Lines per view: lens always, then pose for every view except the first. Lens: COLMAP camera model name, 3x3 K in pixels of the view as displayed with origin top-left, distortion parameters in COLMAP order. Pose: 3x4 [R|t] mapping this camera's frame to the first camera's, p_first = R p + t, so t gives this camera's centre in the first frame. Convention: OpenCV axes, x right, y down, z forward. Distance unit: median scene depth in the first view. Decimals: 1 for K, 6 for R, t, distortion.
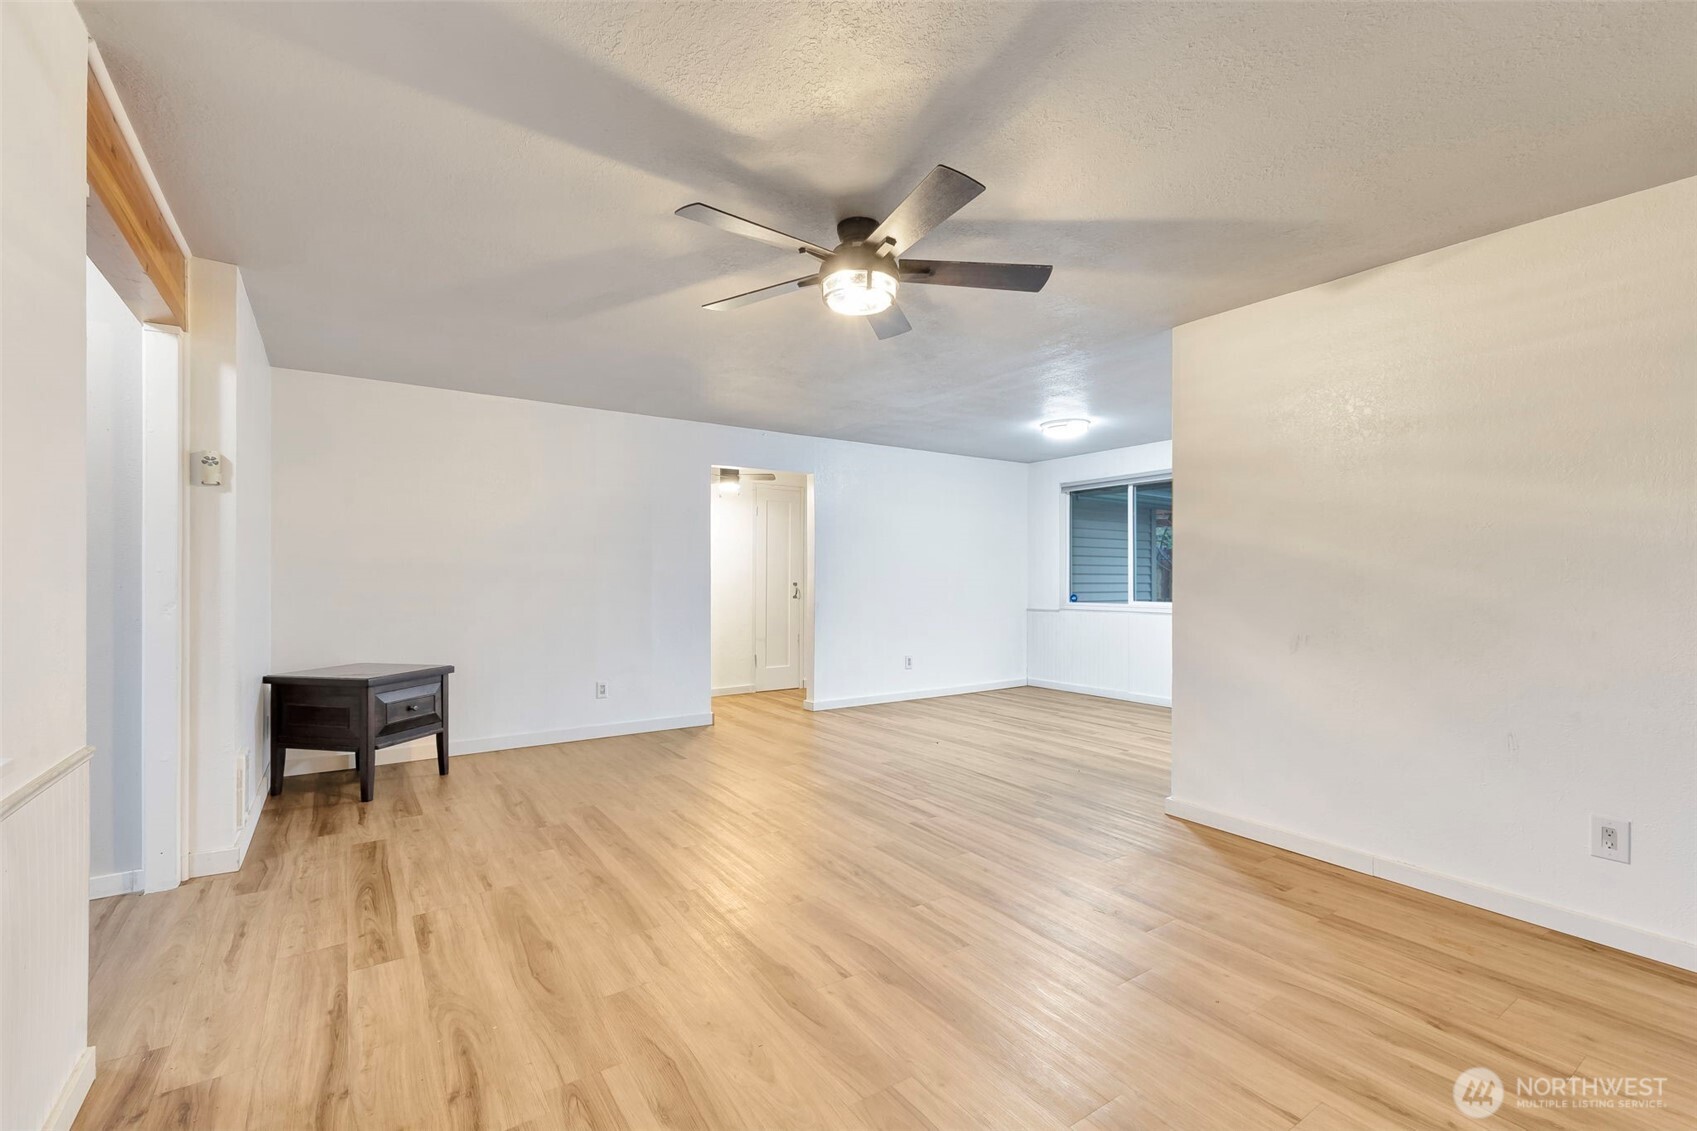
lens RADIAL K [[736.1, 0, 850.5], [0, 736.1, 570.8], [0, 0, 1]] dist [-0.002599, -0.000403]
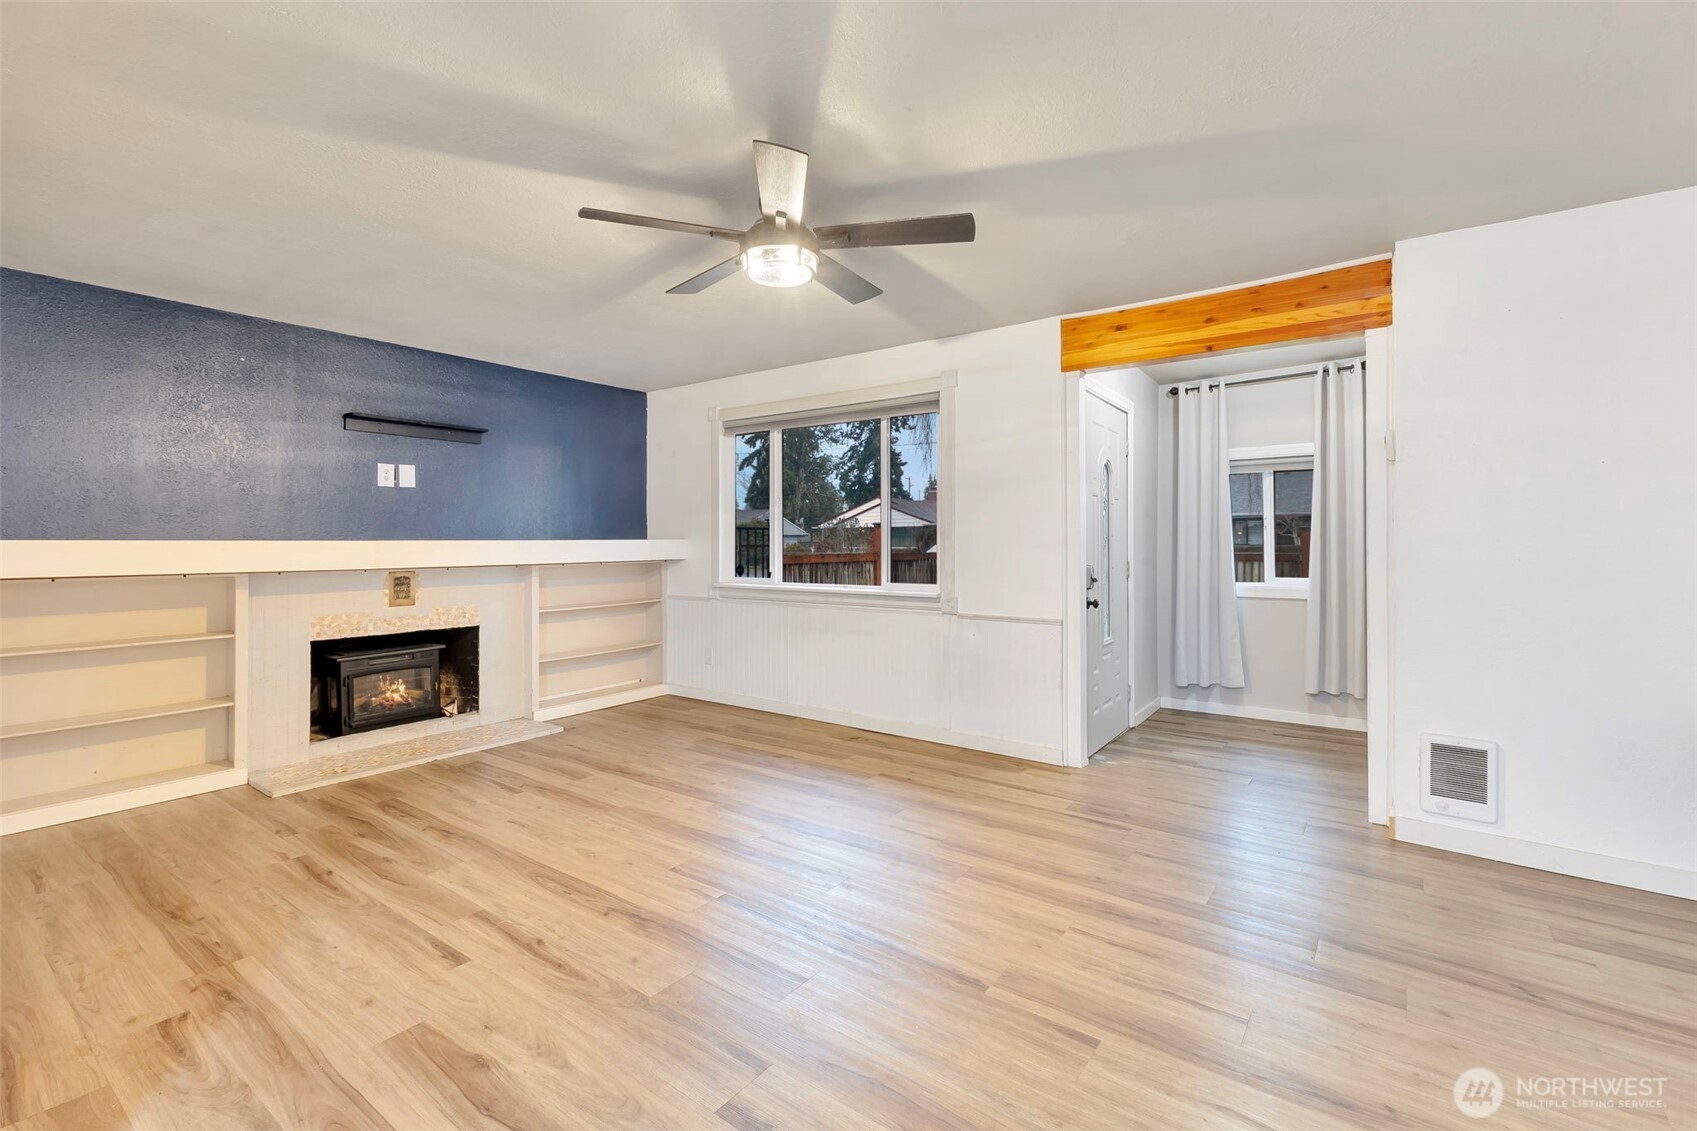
lens RADIAL K [[736.1, 0, 845.8], [0, 736.1, 555.2], [0, 0, 1]] dist [-0.002599, -0.000403]
pose [[-0.941179, 0.000623, -0.337907, 0.297813], [-0.001471, 0.999981, 0.005939, 0.010342], [0.337904, 0.006087, -0.941161, 2.237282]]
